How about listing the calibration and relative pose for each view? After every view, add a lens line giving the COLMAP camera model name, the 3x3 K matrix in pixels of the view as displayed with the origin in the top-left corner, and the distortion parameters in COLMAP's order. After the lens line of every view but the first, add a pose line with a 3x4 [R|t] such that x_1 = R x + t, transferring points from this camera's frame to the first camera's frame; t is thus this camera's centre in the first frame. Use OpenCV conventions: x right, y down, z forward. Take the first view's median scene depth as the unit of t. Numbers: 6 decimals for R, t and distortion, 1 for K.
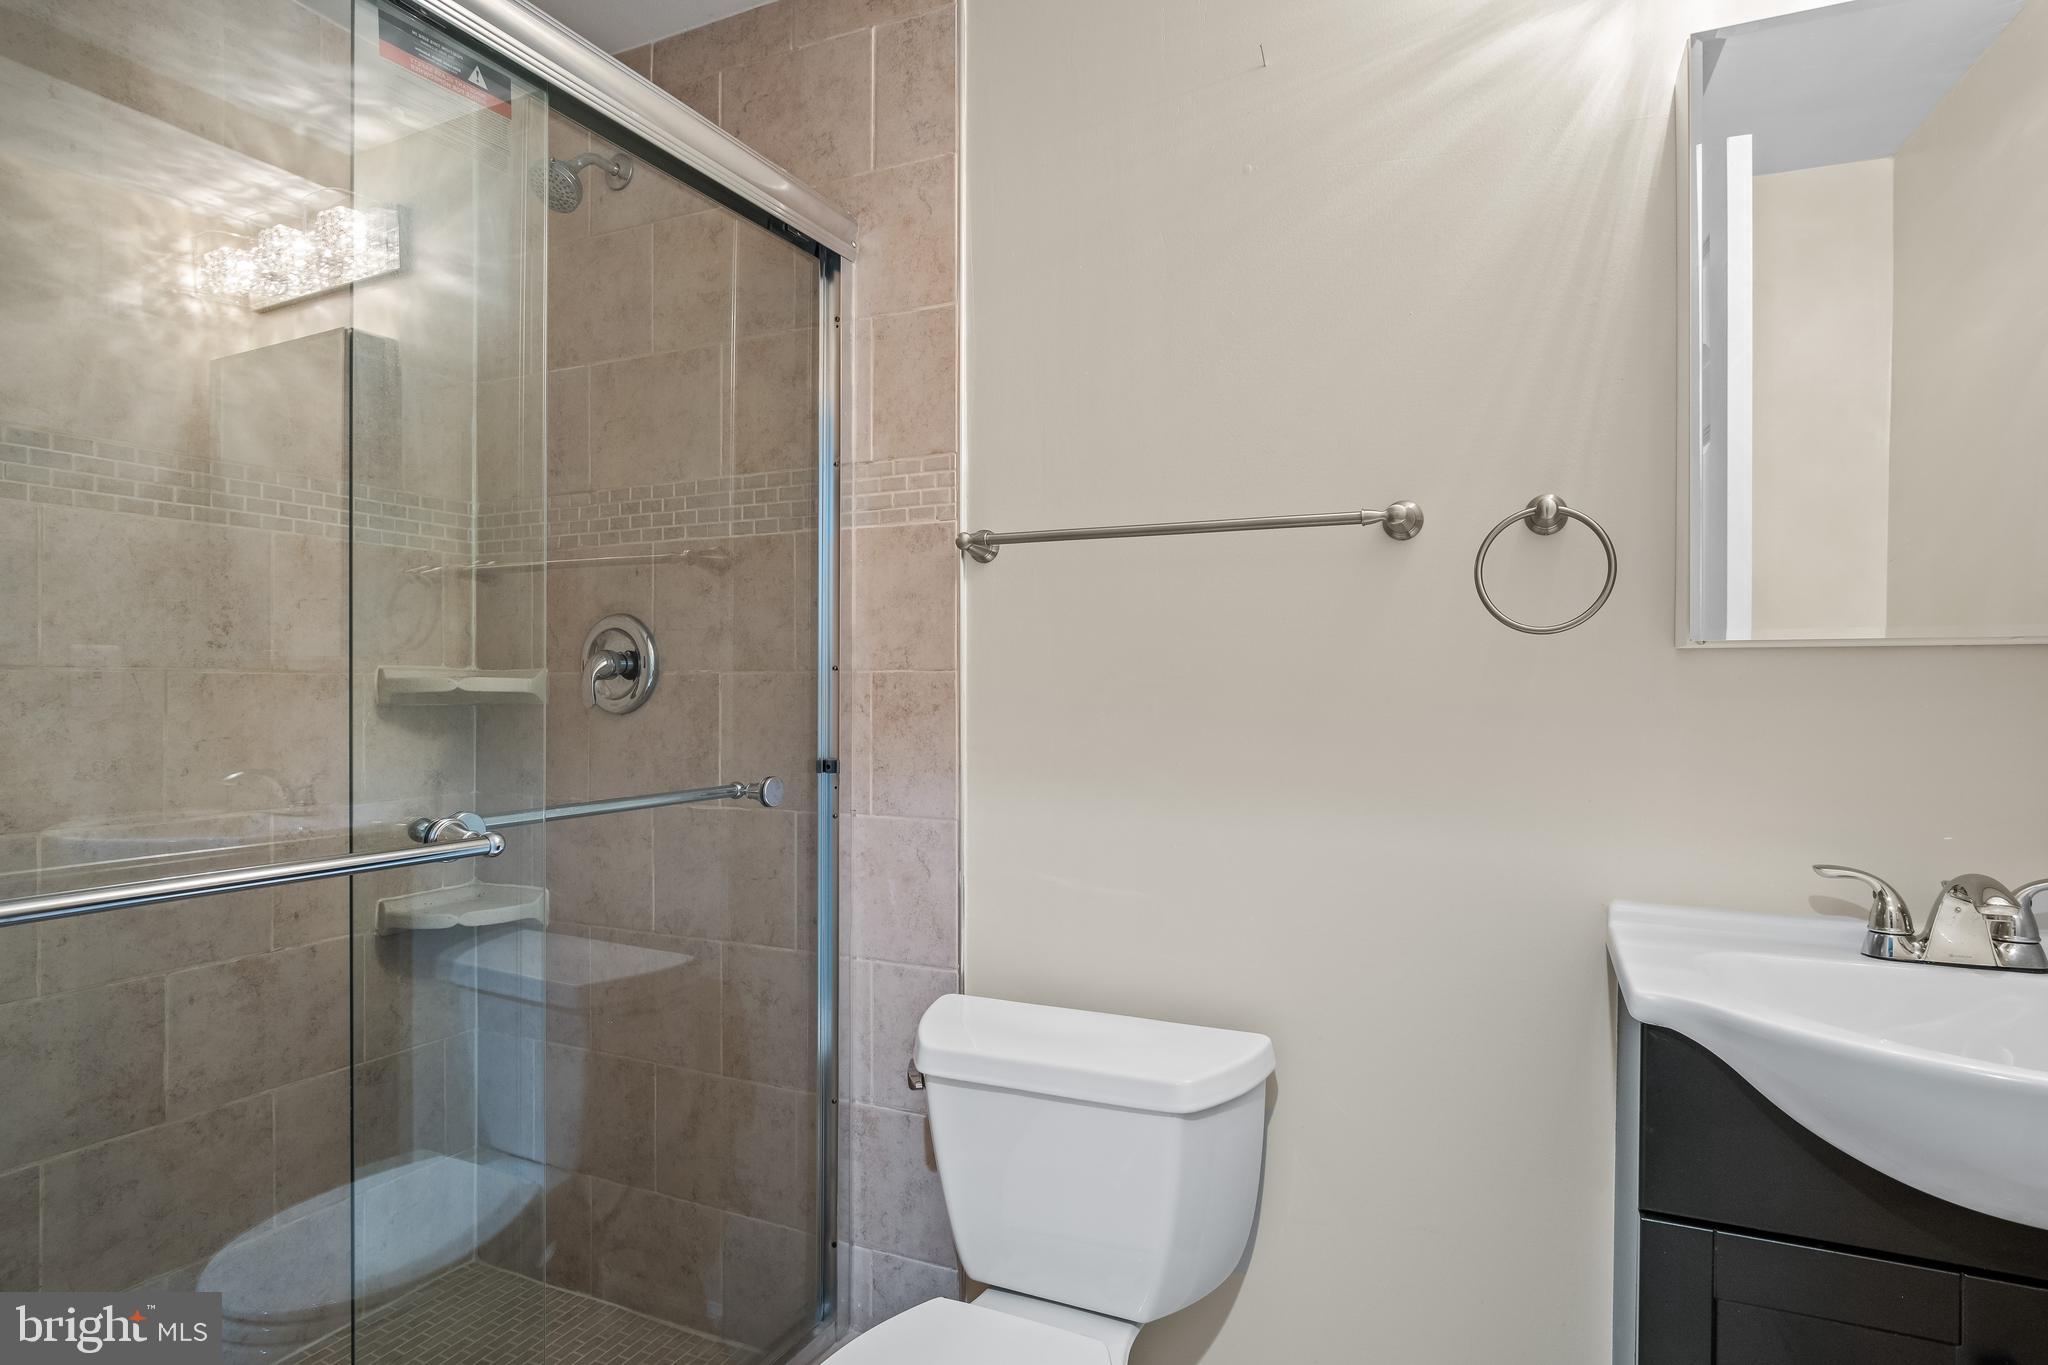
lens RADIAL K [[1111.6, 0, 1031.0], [0, 1111.6, 675.1], [0, 0, 1]] dist [-0.014555, 0.008081]
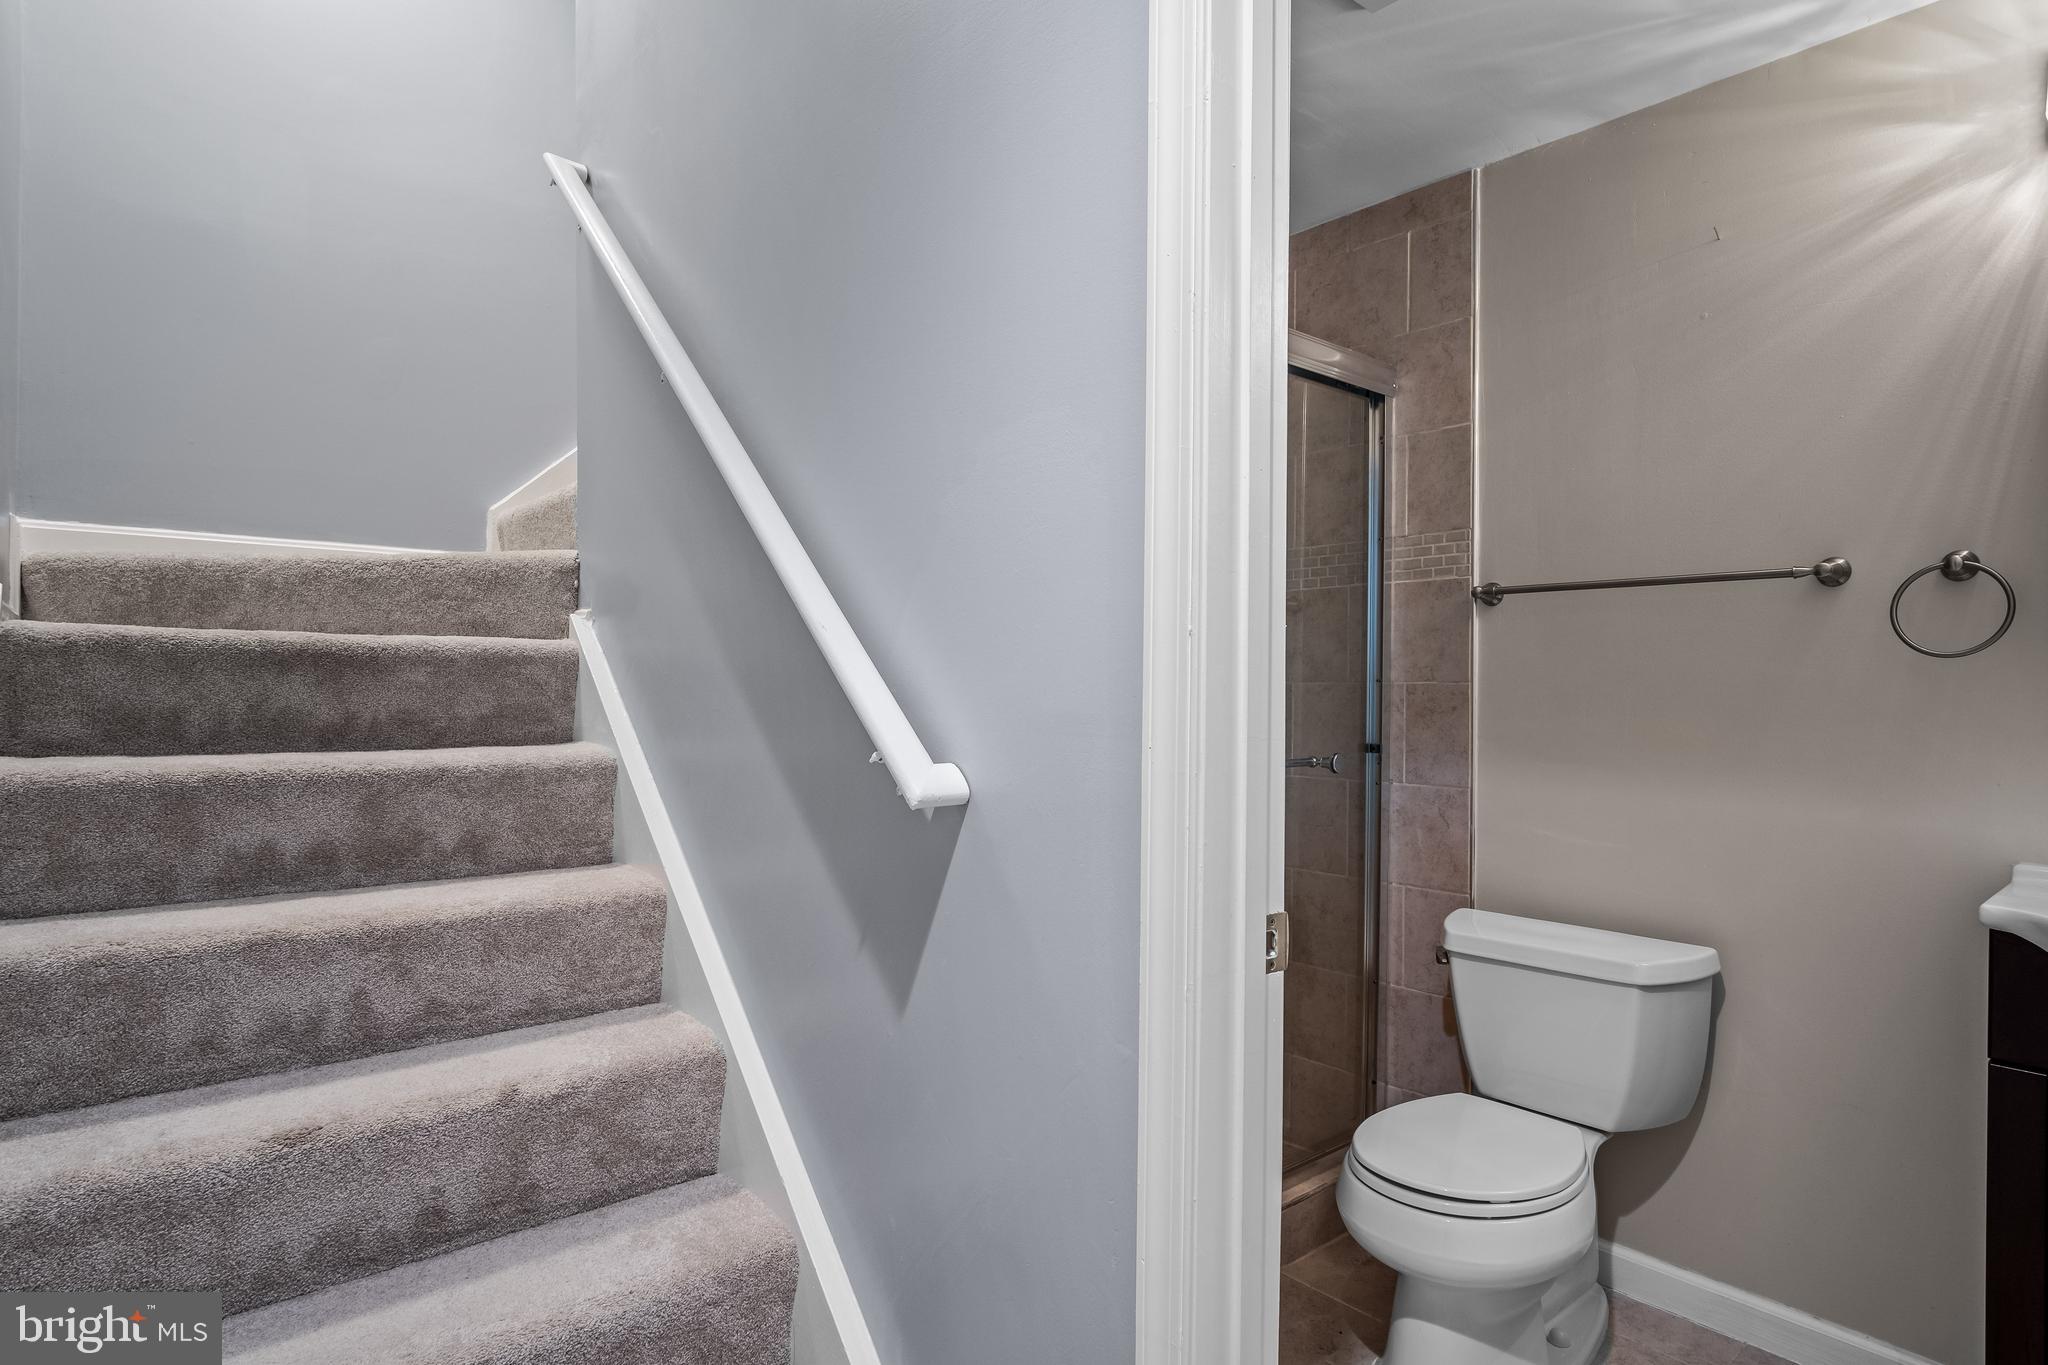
lens RADIAL K [[1111.6, 0, 1031.0], [0, 1111.6, 675.1], [0, 0, 1]] dist [-0.014555, 0.008081]
pose [[0.916349, 0.006168, -0.400332, -0.013764], [-0.011733, 0.999866, -0.011452, 0.008990], [0.400208, 0.015191, 0.916298, -0.506447]]
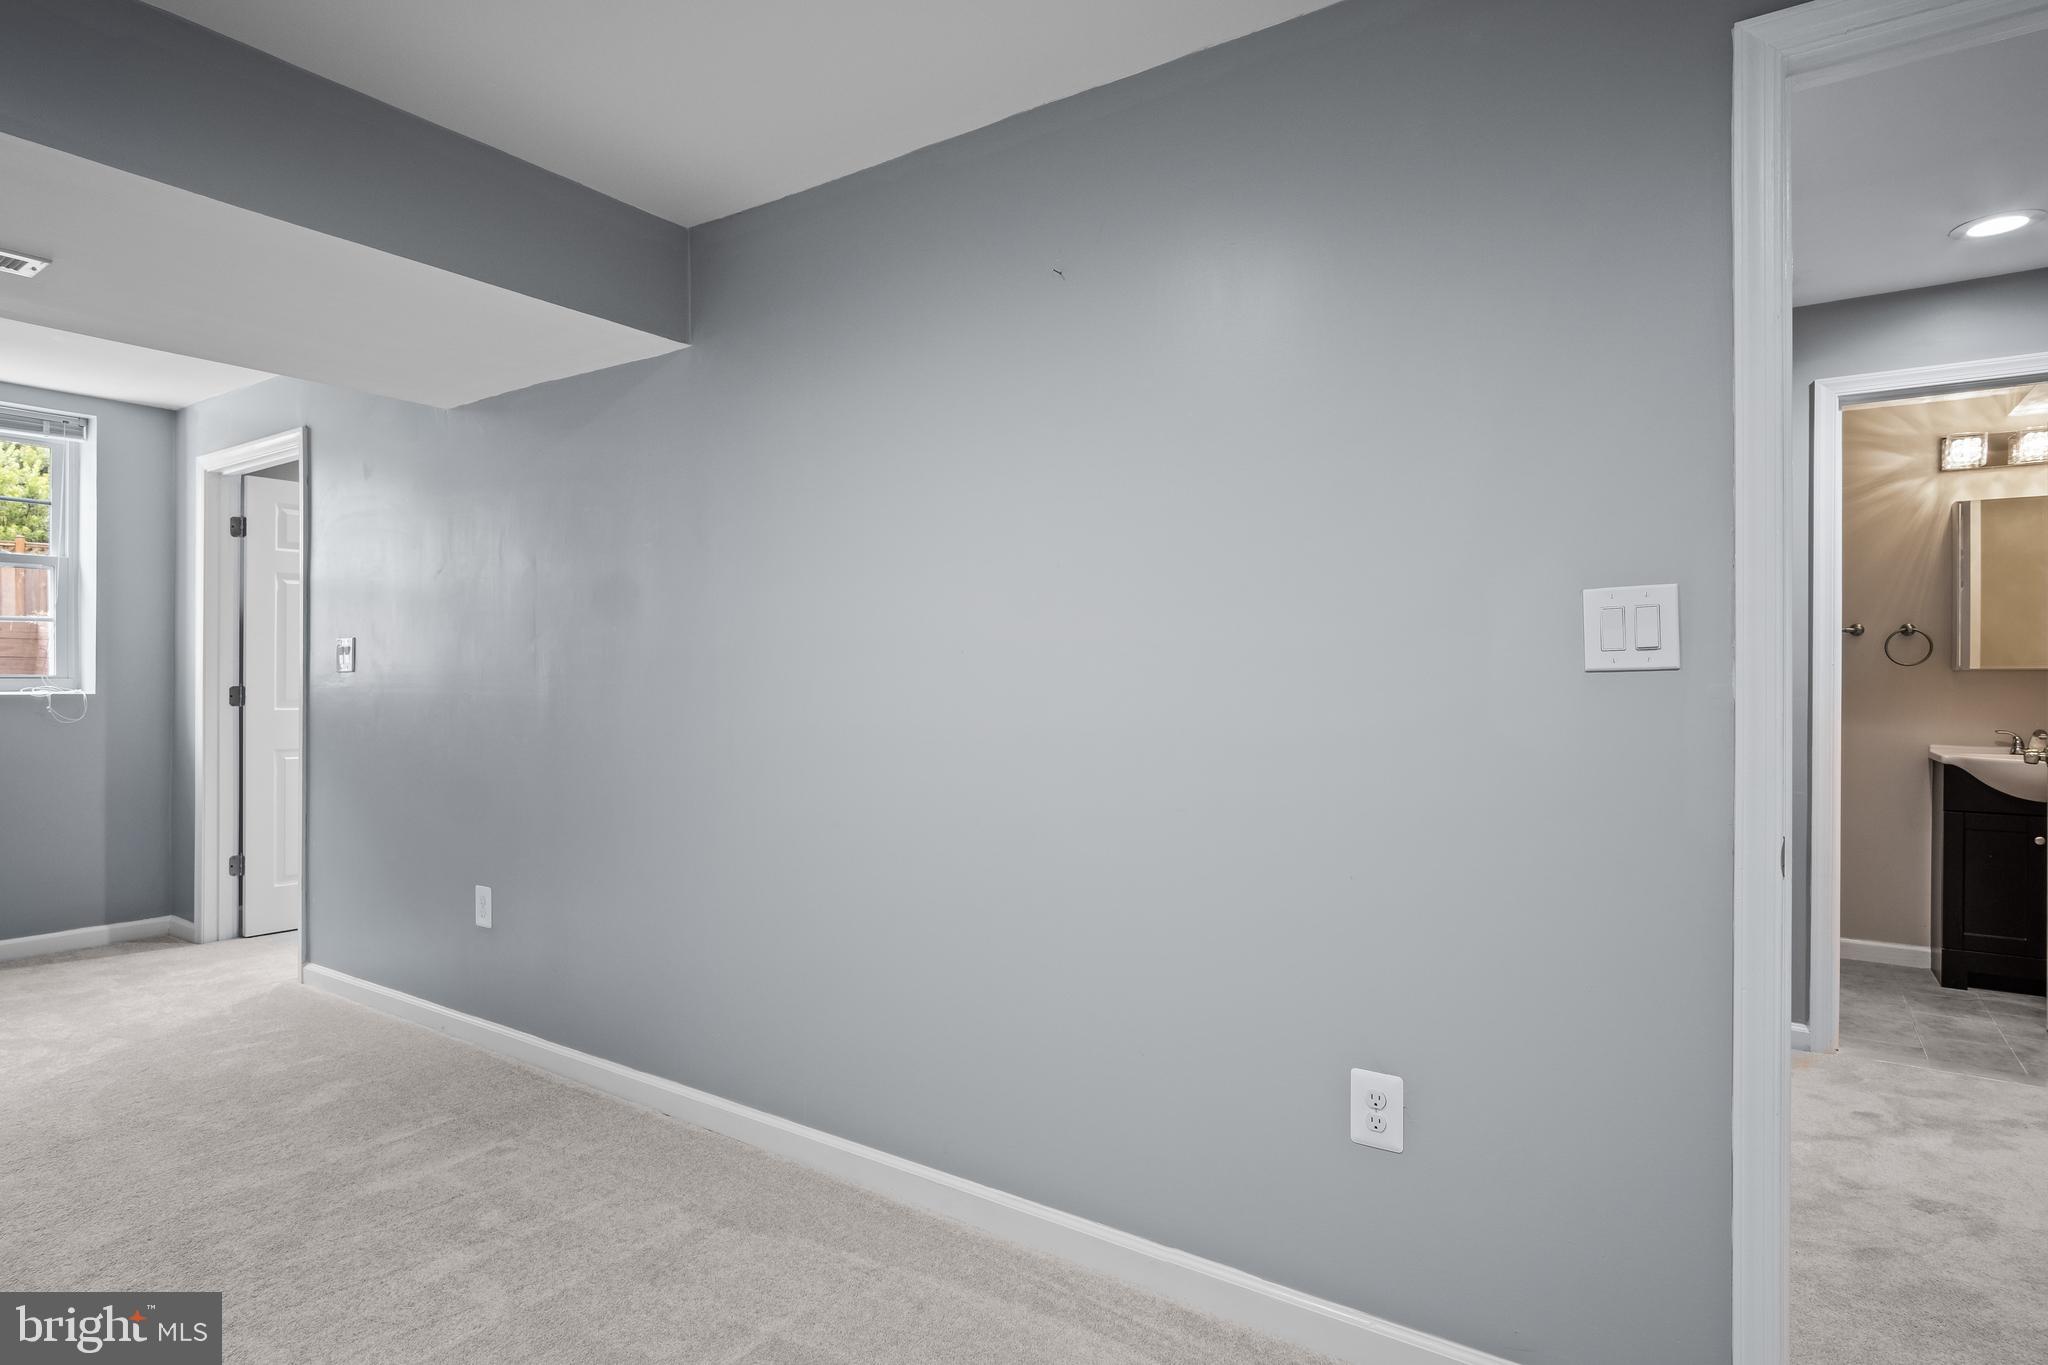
lens RADIAL K [[1111.6, 0, 1031.0], [0, 1111.6, 675.1], [0, 0, 1]] dist [-0.014555, 0.008081]
pose [[0.988475, 0.005866, -0.151270, -1.324887], [-0.007094, 0.999946, -0.007582, 0.028169], [0.151218, 0.008568, 0.988463, -2.169108]]
